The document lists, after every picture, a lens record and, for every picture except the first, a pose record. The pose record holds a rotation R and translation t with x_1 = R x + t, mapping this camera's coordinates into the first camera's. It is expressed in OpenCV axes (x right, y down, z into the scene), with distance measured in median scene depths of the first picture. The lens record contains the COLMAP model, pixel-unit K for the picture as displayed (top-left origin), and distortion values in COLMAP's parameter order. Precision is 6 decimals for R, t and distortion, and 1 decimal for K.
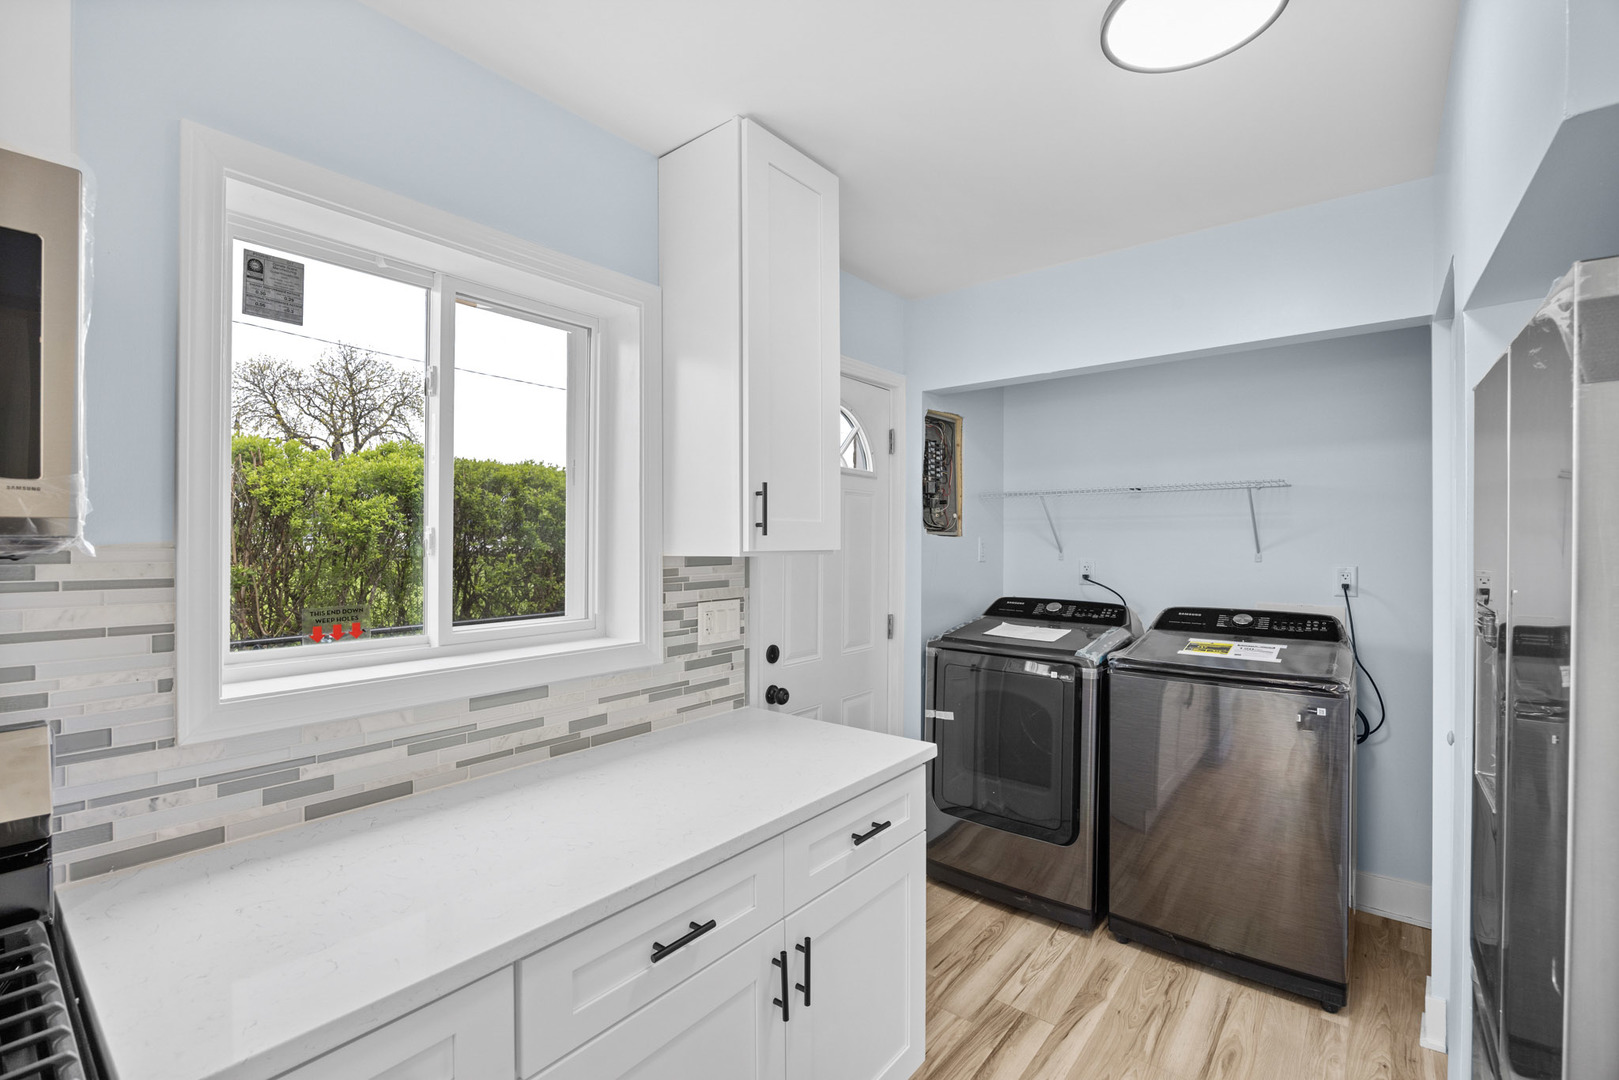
lens RADIAL K [[730.3, 0, 809.5], [0, 730.3, 540.0], [0, 0, 1]] dist [0.001209, 0.000010]
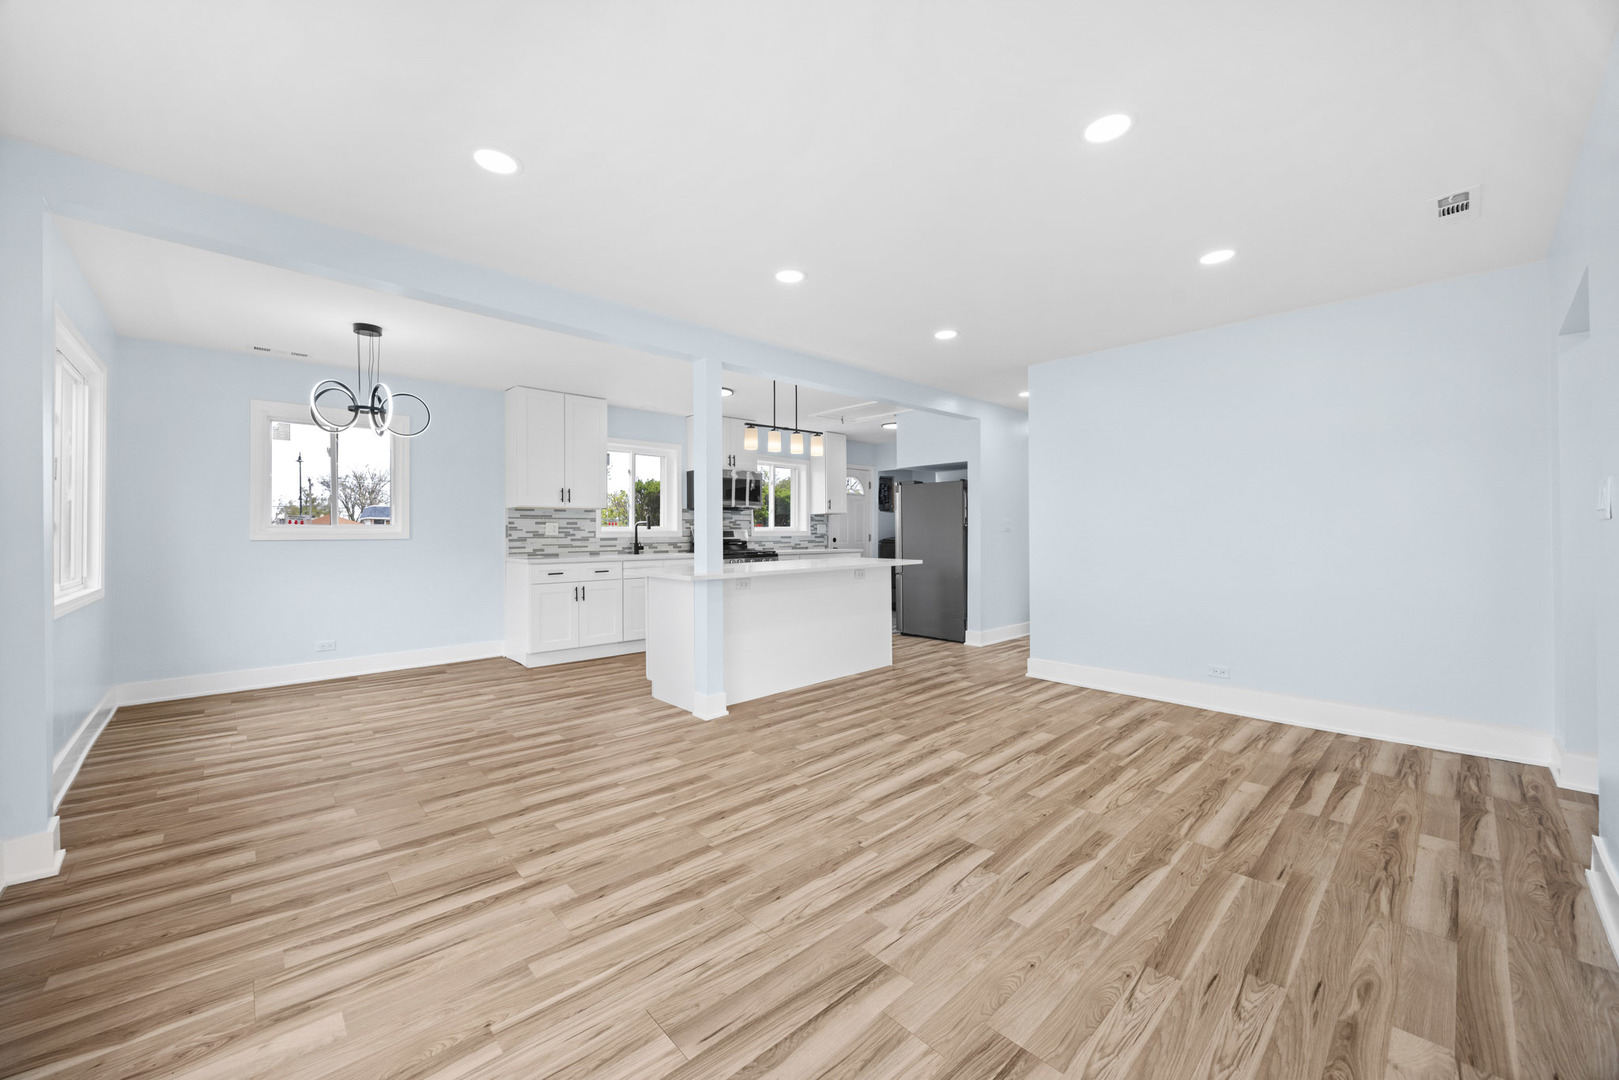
lens RADIAL K [[645.3, 0, 809.5], [0, 645.3, 540.0], [0, 0, 1]] dist [-0.000497, -0.000063]
pose [[0.991291, -0.007352, -0.131482, 0.243085], [0.008106, 0.999954, 0.005203, 0.116002], [0.131438, -0.006223, 0.991305, -2.214514]]
